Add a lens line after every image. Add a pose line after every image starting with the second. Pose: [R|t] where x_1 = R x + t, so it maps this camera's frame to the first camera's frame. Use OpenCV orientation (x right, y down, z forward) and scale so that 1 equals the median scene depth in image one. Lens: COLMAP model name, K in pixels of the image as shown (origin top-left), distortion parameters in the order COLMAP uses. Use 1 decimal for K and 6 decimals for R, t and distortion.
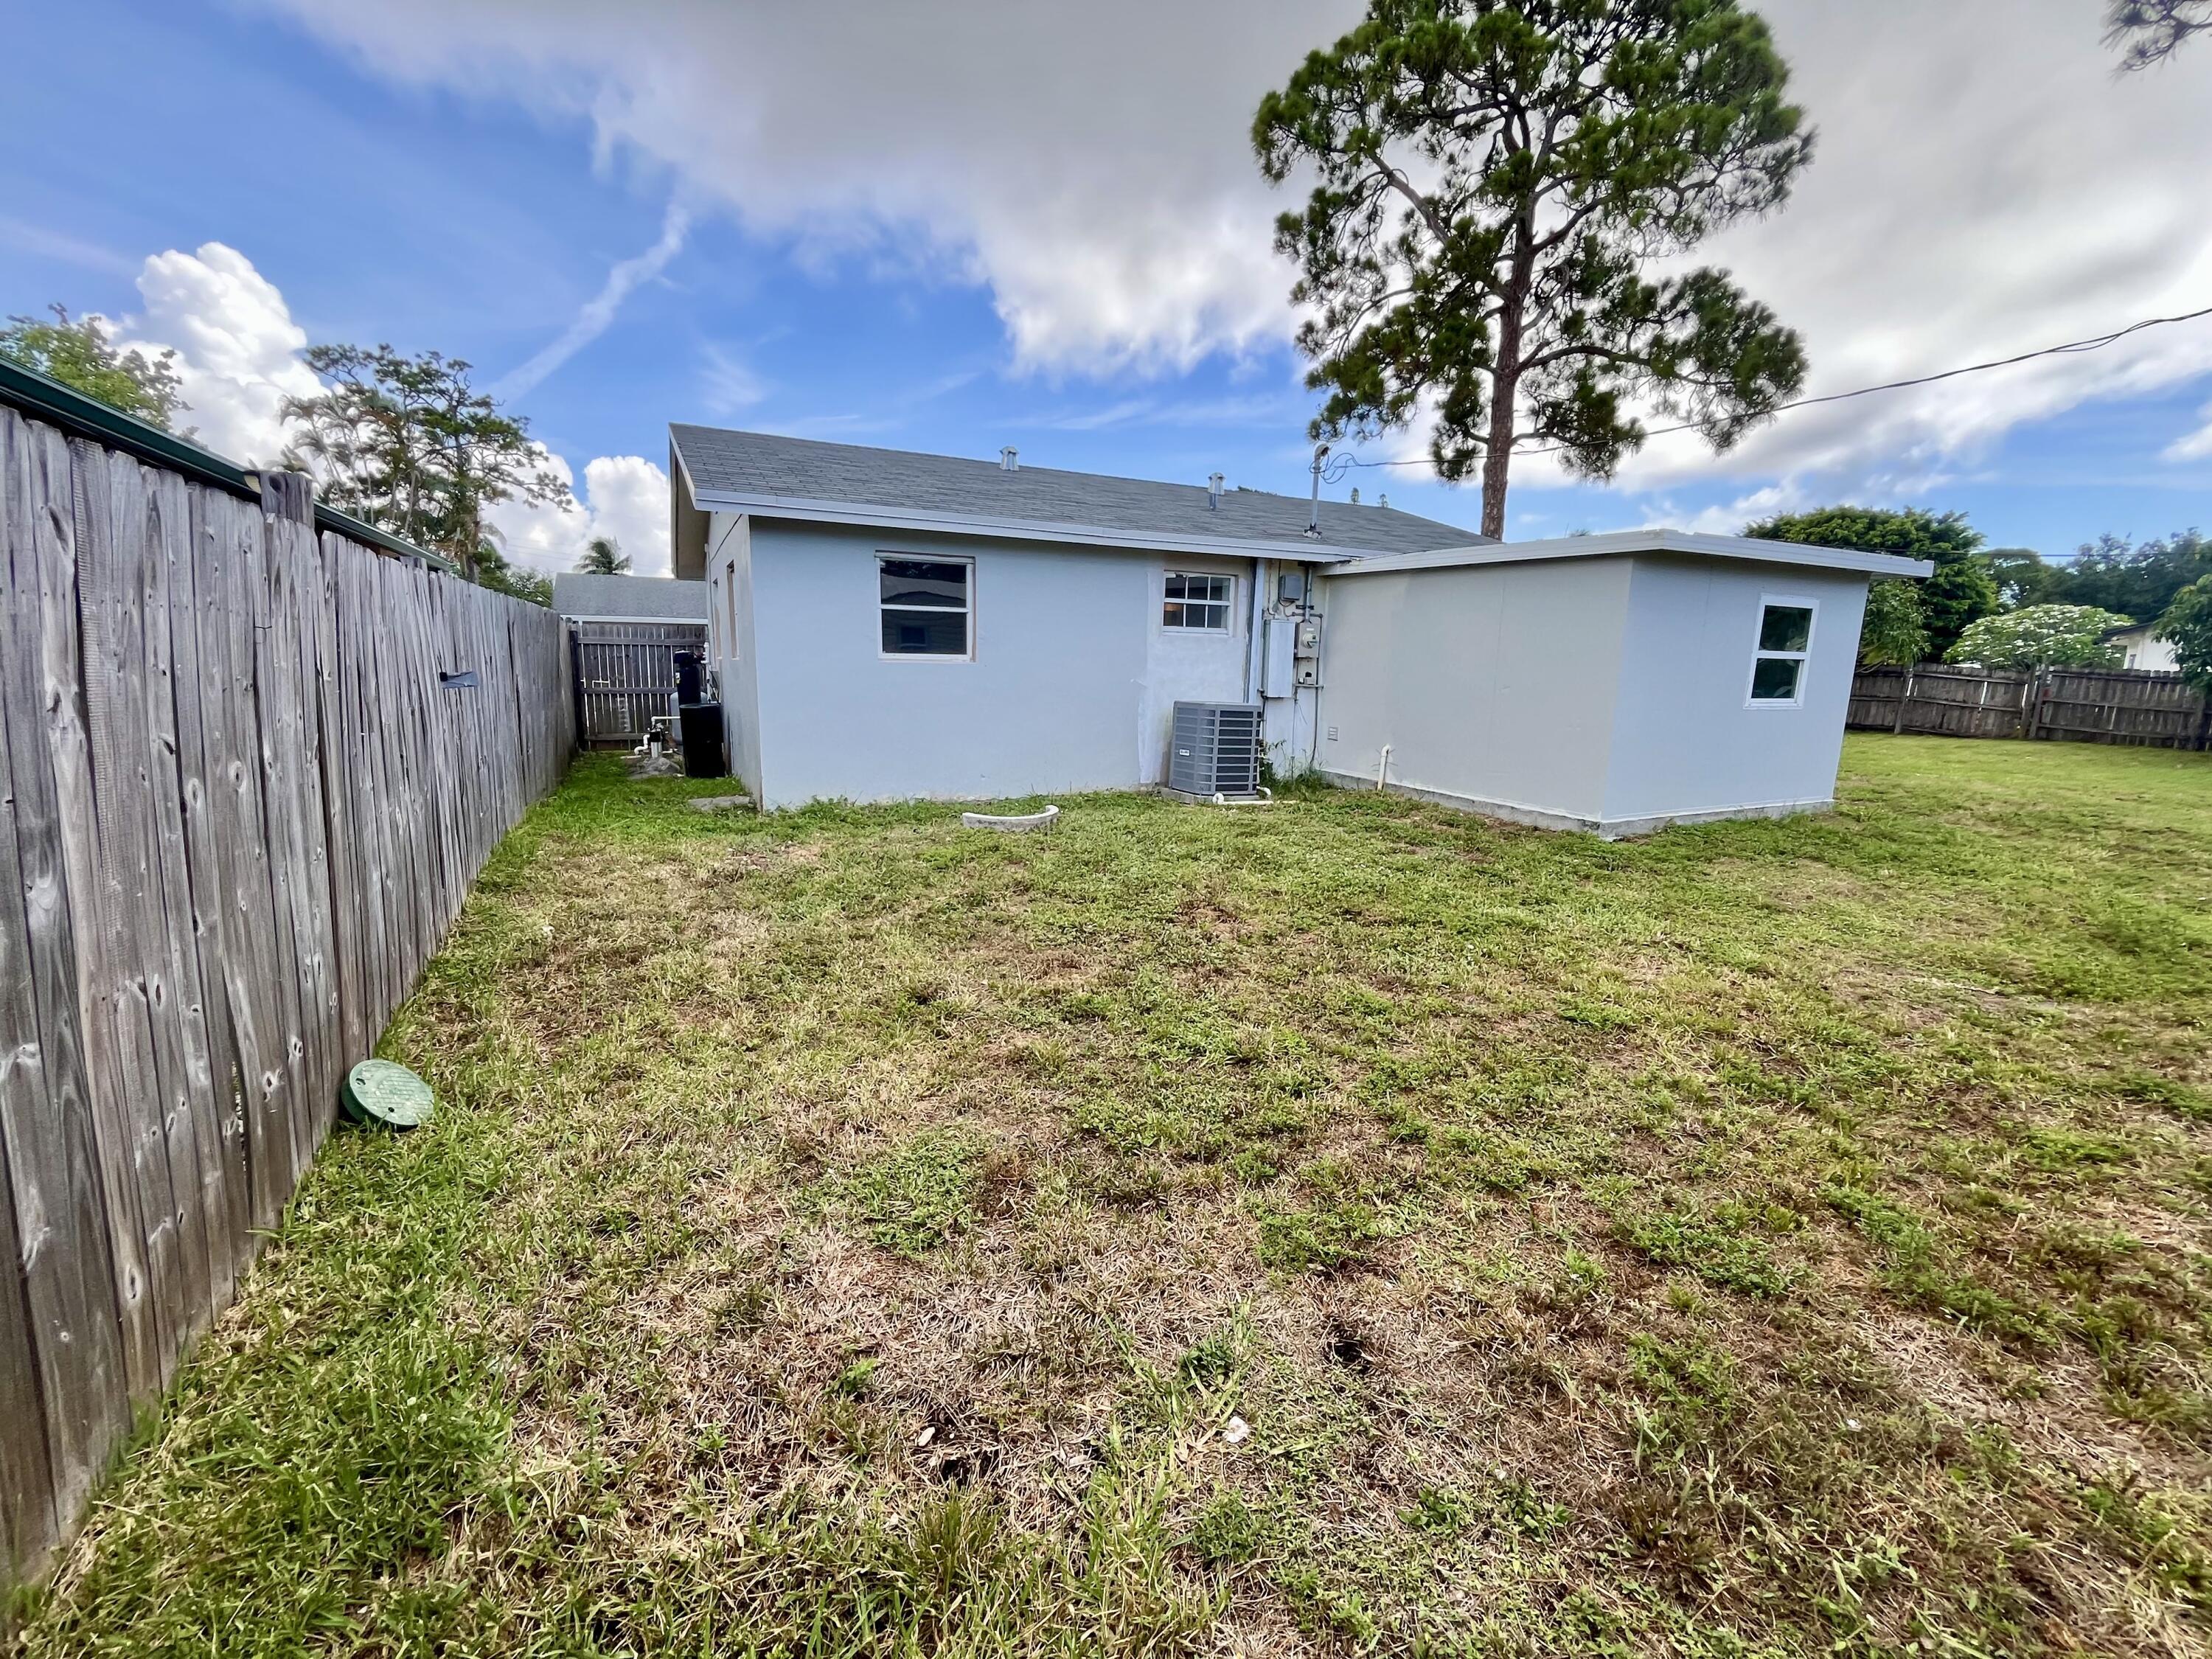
lens RADIAL K [[907.9, 0, 1104.3], [0, 907.9, 823.2], [0, 0, 1]] dist [-0.000466, -0.000945]
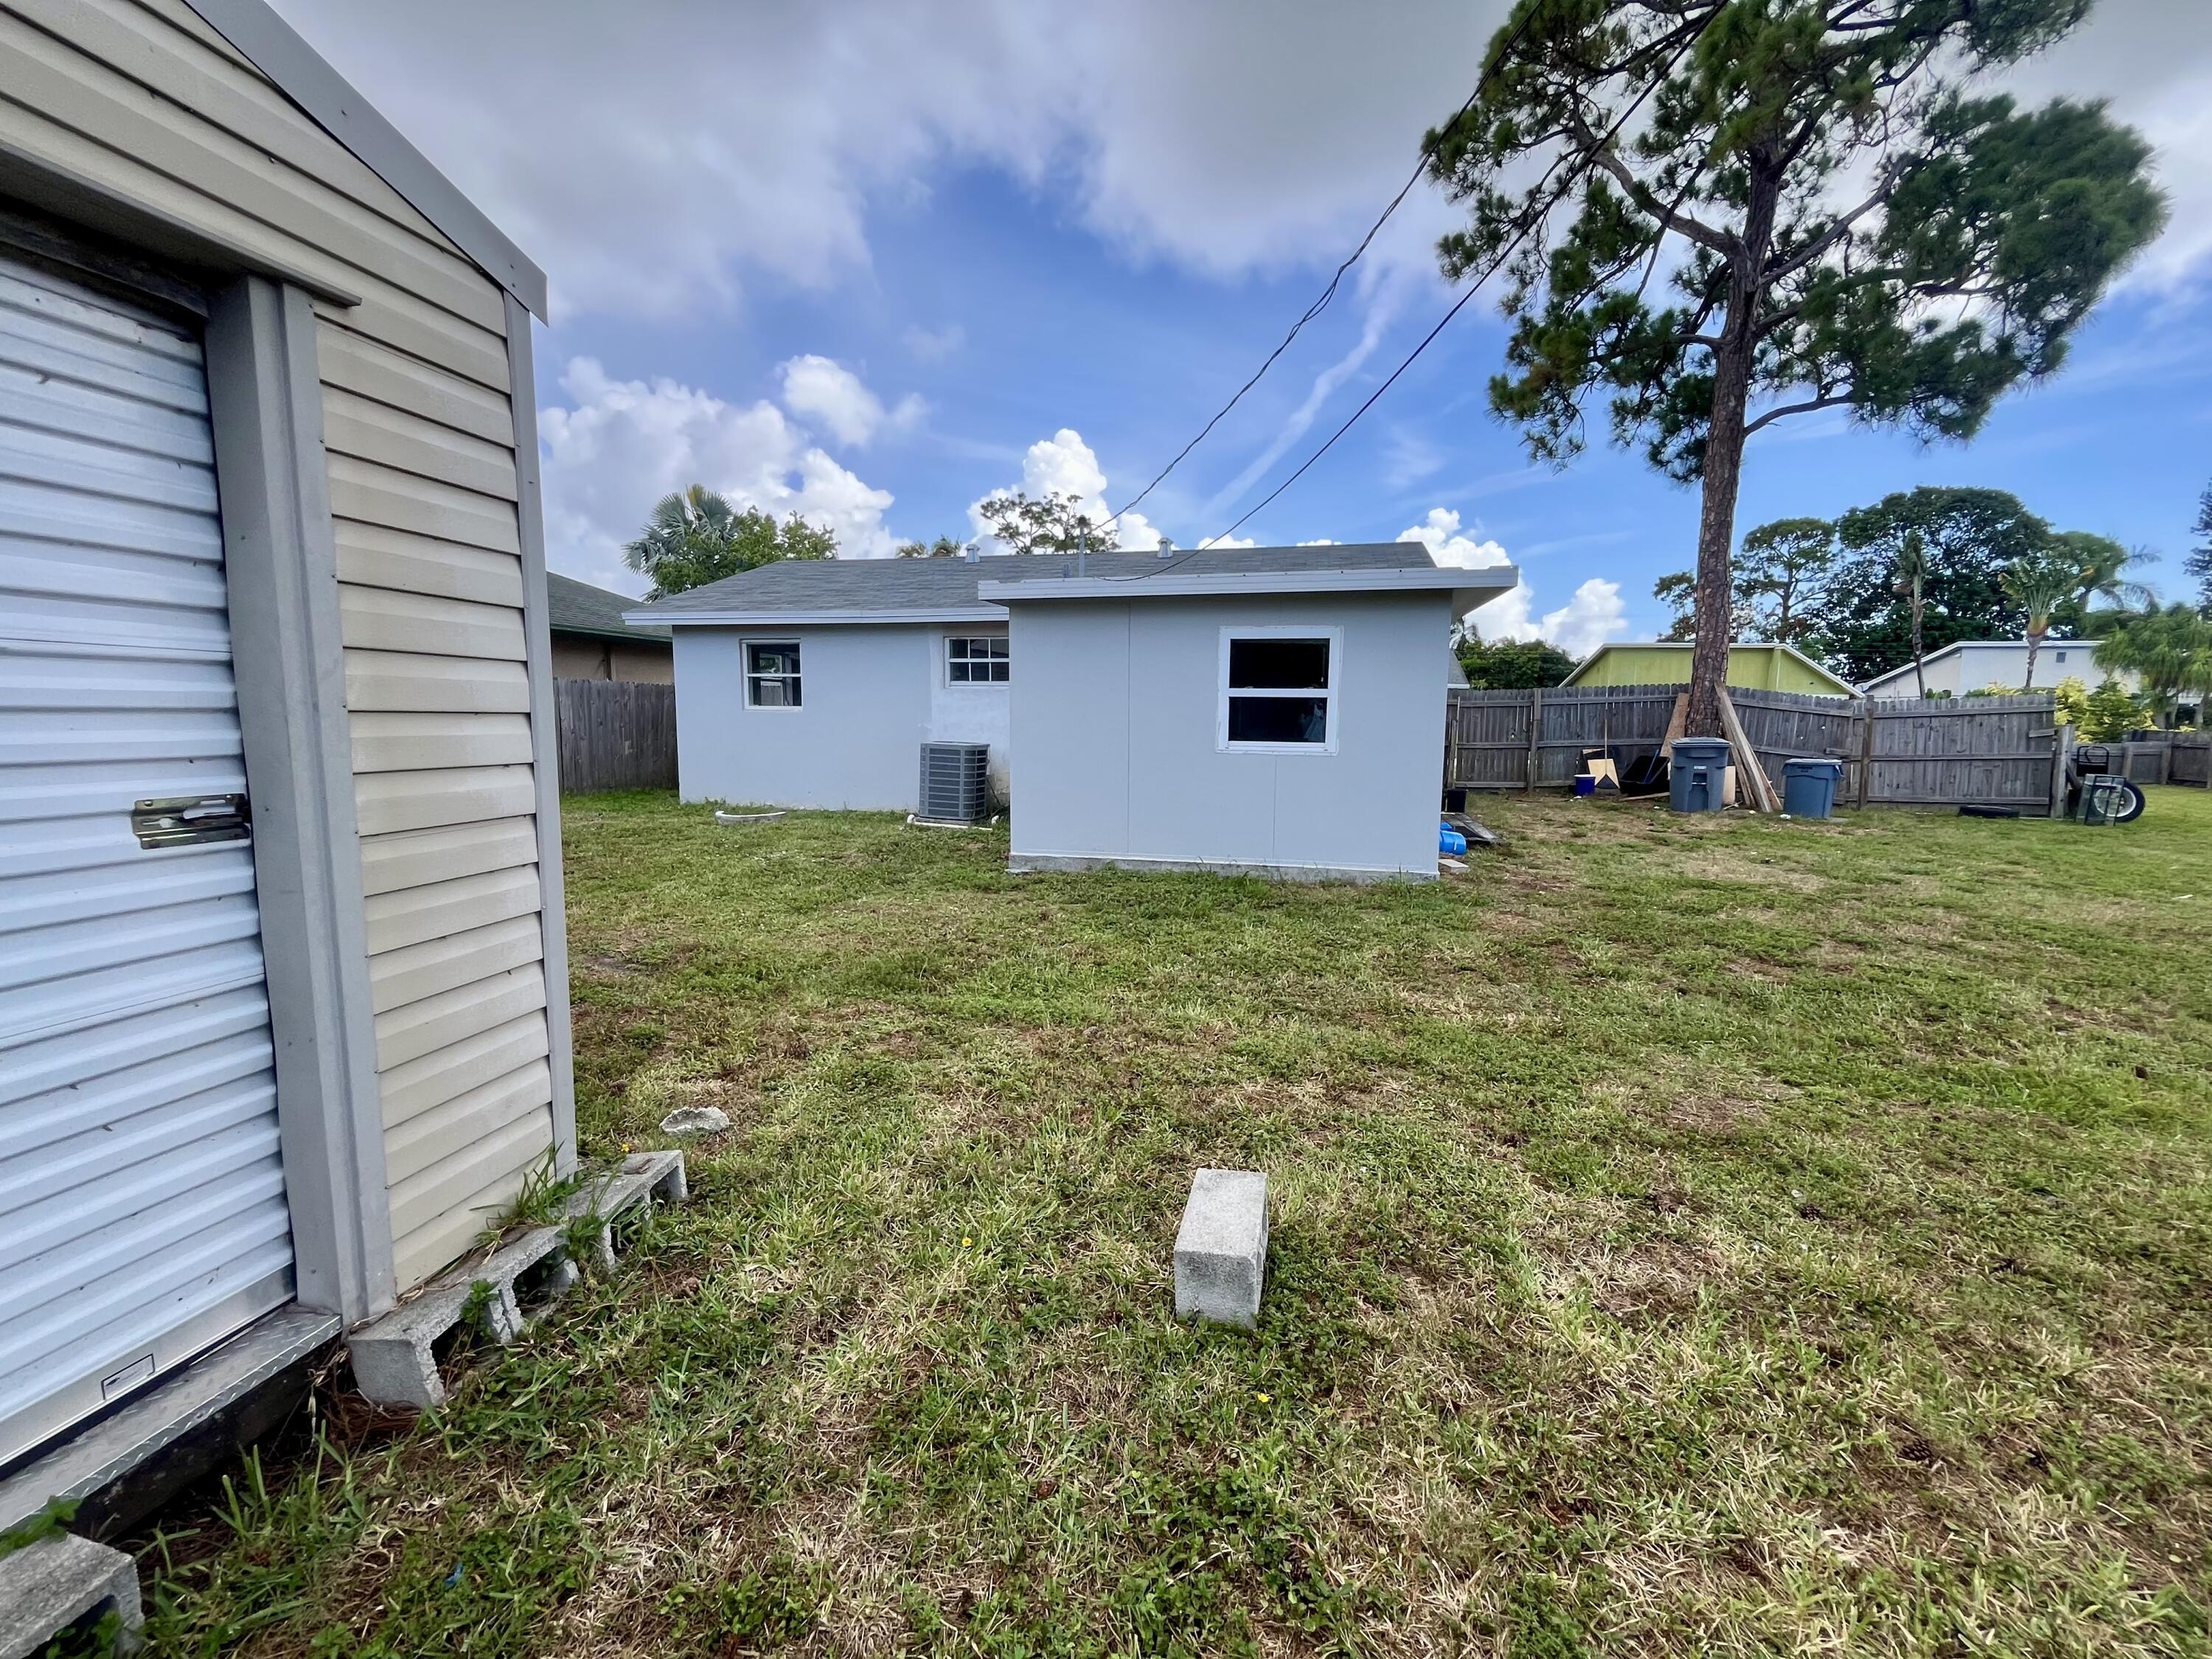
lens RADIAL K [[907.9, 0, 1111.0], [0, 907.9, 834.2], [0, 0, 1]] dist [-0.000466, -0.000945]
pose [[0.782044, 0.073349, -0.618892, 1.033968], [-0.106456, 0.994177, -0.016694, -0.014810], [0.614064, 0.078940, 0.785299, 0.191357]]
